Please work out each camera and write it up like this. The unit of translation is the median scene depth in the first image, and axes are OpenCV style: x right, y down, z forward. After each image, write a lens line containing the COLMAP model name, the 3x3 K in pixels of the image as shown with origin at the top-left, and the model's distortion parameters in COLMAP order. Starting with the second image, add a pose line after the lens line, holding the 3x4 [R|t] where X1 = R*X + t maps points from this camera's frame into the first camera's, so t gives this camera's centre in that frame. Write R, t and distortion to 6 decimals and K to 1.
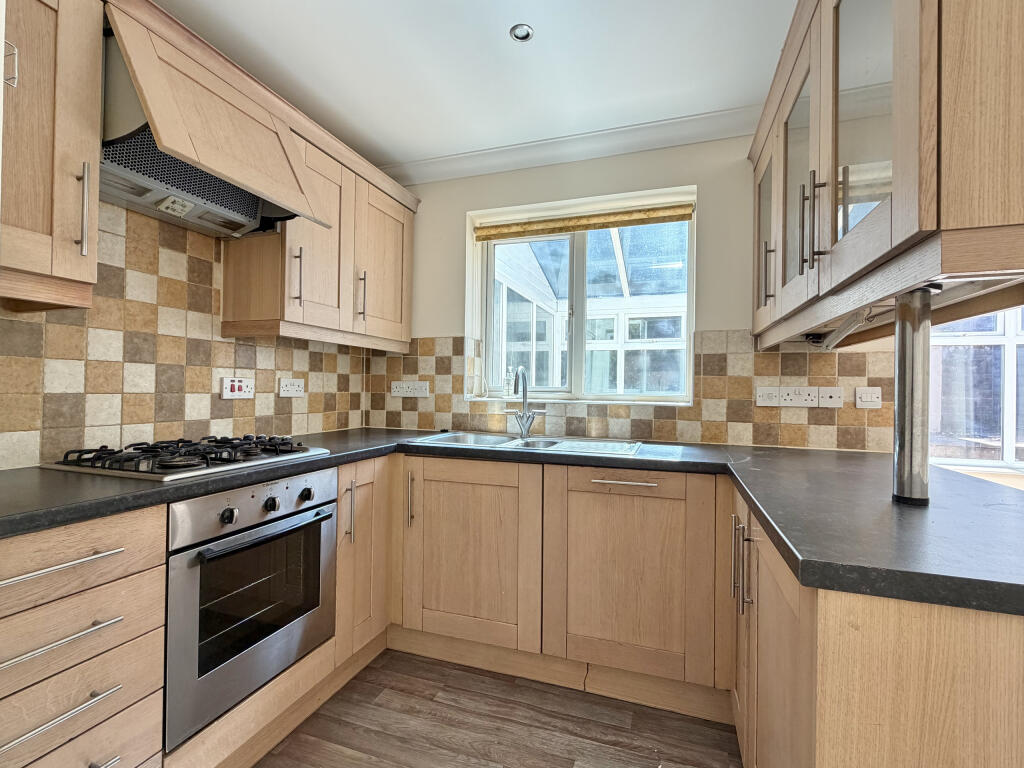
lens RADIAL K [[478.0, 0, 509.9], [0, 478.0, 383.4], [0, 0, 1]] dist [0.000487, -0.000242]
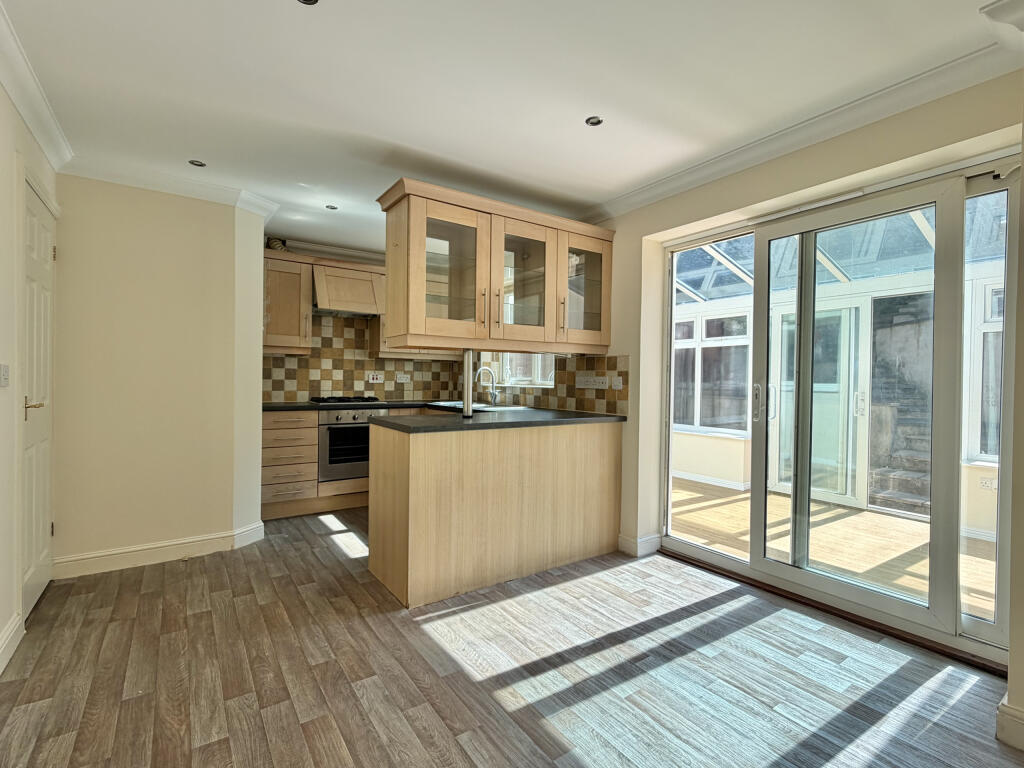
lens RADIAL K [[478.0, 0, 506.5], [0, 478.0, 382.3], [0, 0, 1]] dist [0.000487, -0.000242]
pose [[0.807876, 0.000825, -0.589352, 1.420226], [0.003946, 0.999969, 0.006808, 0.014594], [0.589340, -0.007825, 0.807848, -0.589949]]
